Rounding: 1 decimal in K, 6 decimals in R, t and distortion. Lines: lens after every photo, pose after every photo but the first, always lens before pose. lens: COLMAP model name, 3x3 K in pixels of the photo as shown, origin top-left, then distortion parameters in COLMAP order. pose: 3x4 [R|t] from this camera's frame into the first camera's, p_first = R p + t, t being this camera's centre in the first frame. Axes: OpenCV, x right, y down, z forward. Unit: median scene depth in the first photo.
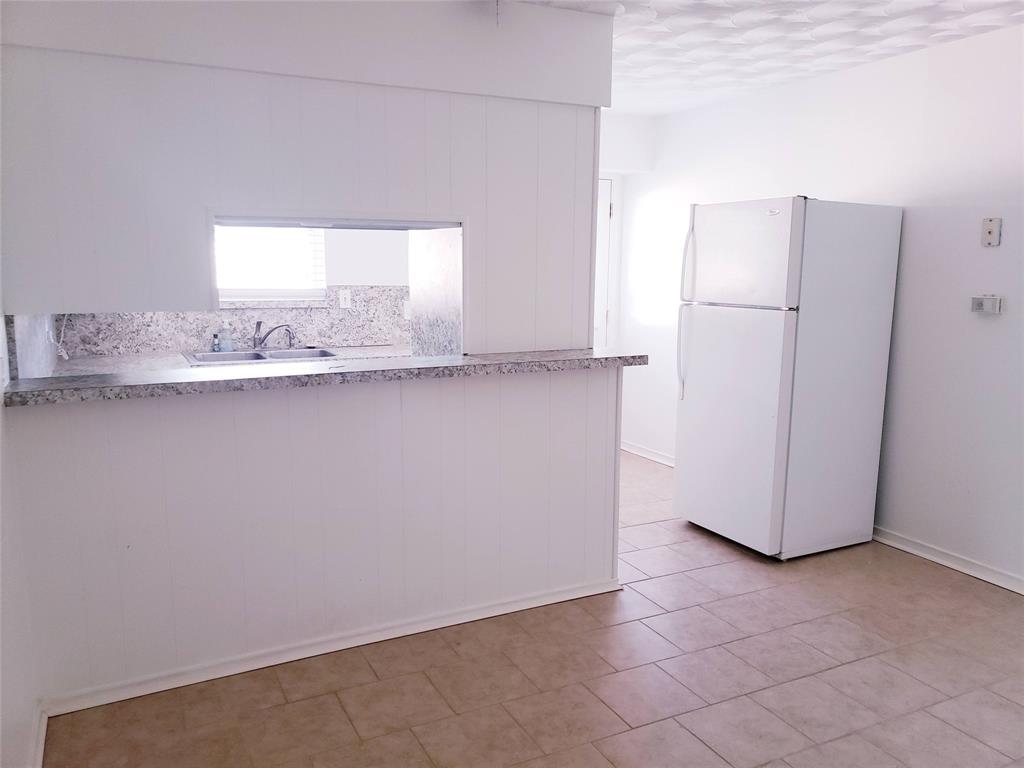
lens RADIAL K [[805.6, 0, 519.6], [0, 805.6, 380.7], [0, 0, 1]] dist [0.016220, 0.006481]
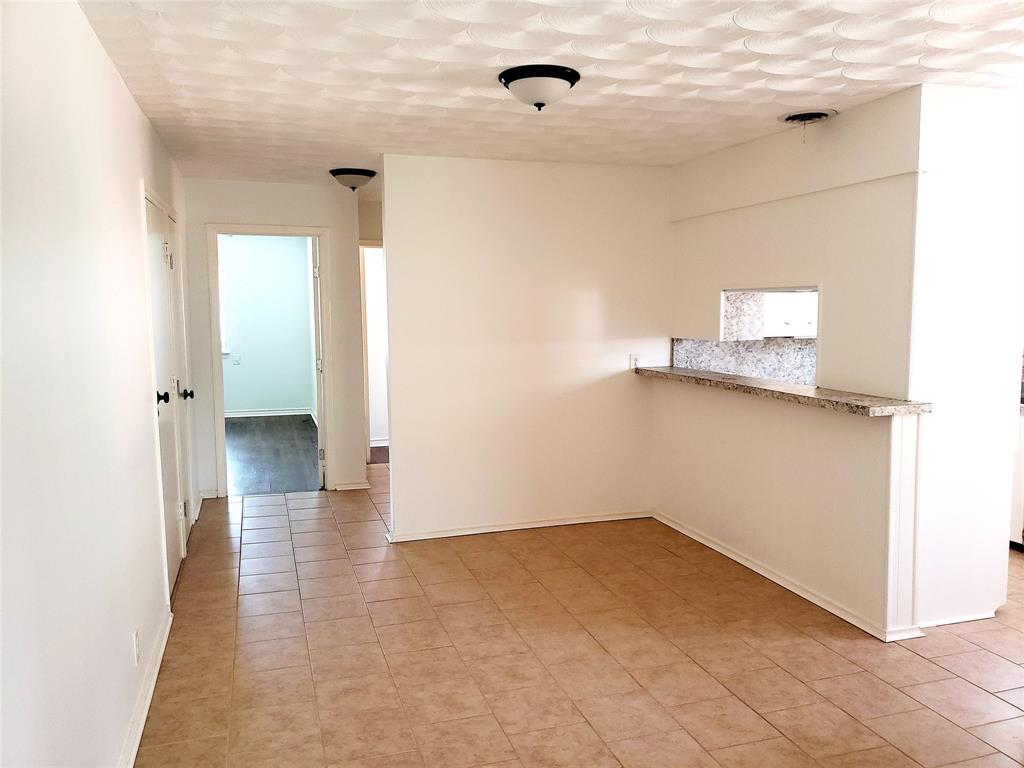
lens RADIAL K [[805.6, 0, 518.9], [0, 805.6, 386.1], [0, 0, 1]] dist [0.016220, 0.006481]
pose [[-0.150403, 0.100124, -0.983542, 1.387835], [-0.158689, 0.979513, 0.123980, -0.128726], [0.975806, 0.174724, -0.131433, 0.761775]]
